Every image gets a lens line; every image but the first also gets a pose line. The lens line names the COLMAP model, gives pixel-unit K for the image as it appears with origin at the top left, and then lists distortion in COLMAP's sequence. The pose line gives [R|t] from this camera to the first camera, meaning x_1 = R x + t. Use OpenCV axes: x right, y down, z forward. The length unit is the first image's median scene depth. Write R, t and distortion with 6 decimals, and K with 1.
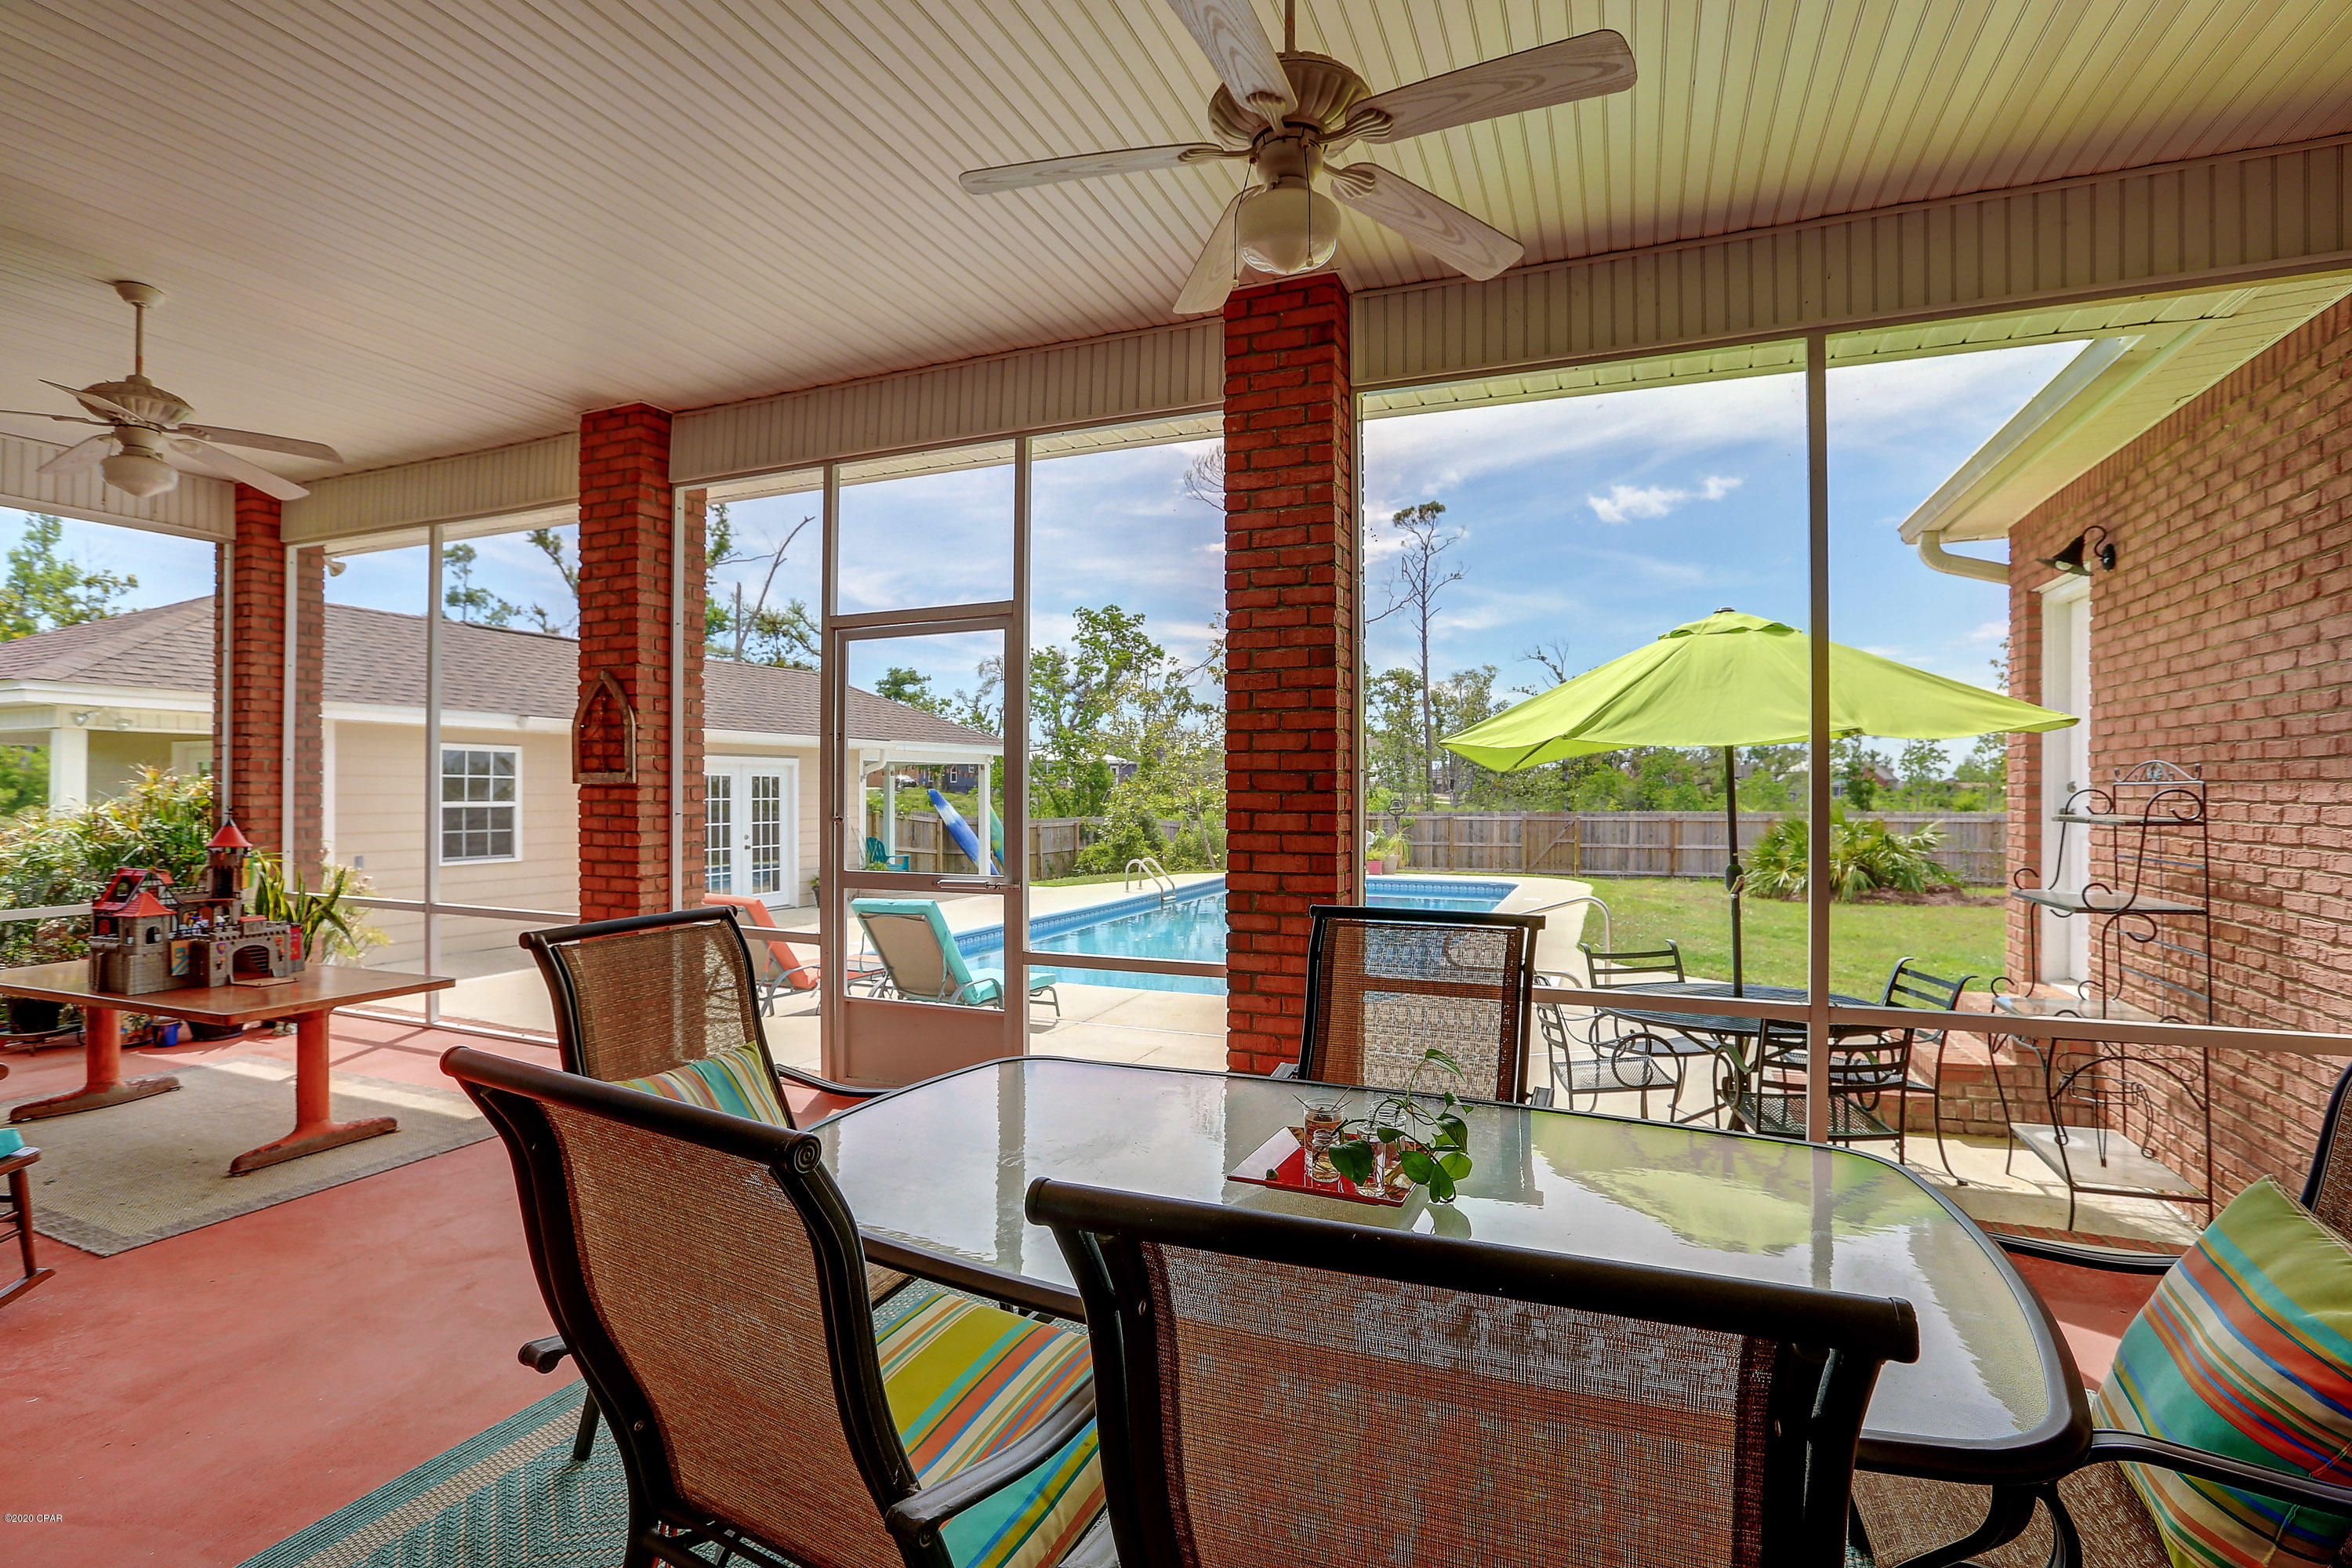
lens RADIAL K [[1073.1, 0, 1173.1], [0, 1073.1, 789.8], [0, 0, 1]] dist [-0.042384, 0.011801]
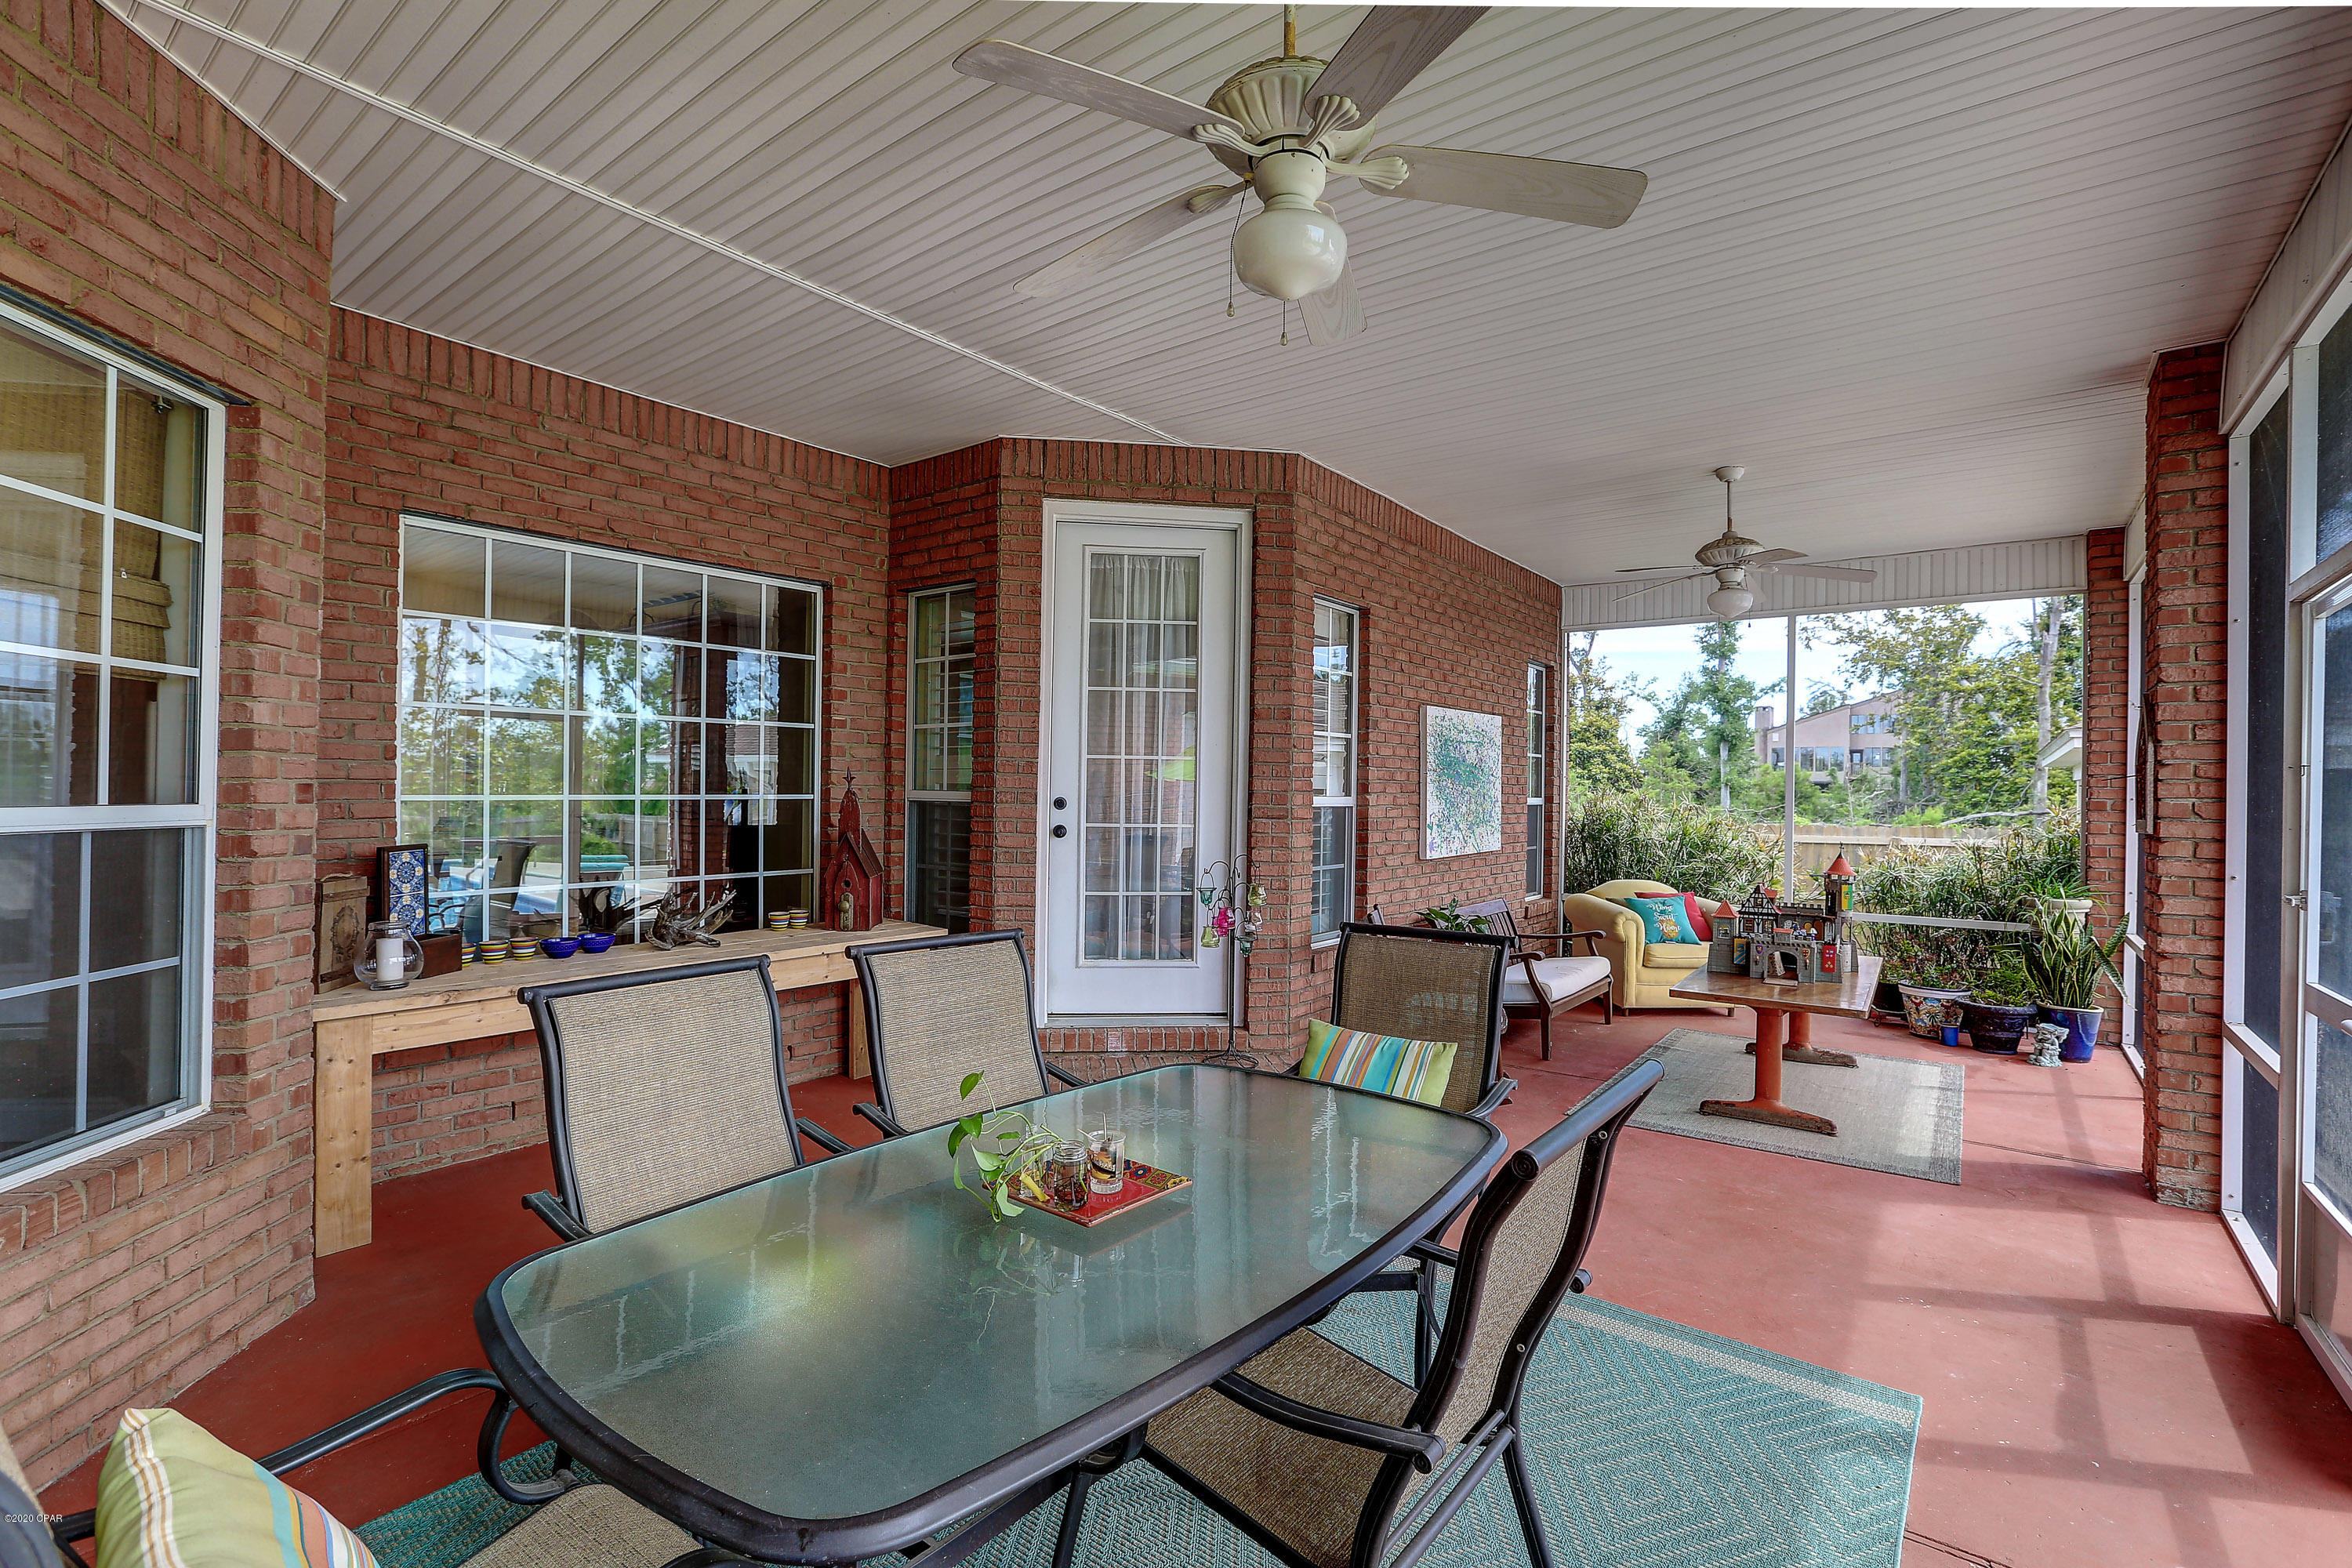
lens RADIAL K [[1073.1, 0, 1171.7], [0, 1073.1, 786.9], [0, 0, 1]] dist [-0.042384, 0.011801]
pose [[-0.262062, -0.009821, -0.965001, 0.406341], [-0.018757, 0.999811, -0.005081, -0.021870], [0.964869, 0.016769, -0.262197, 0.455749]]
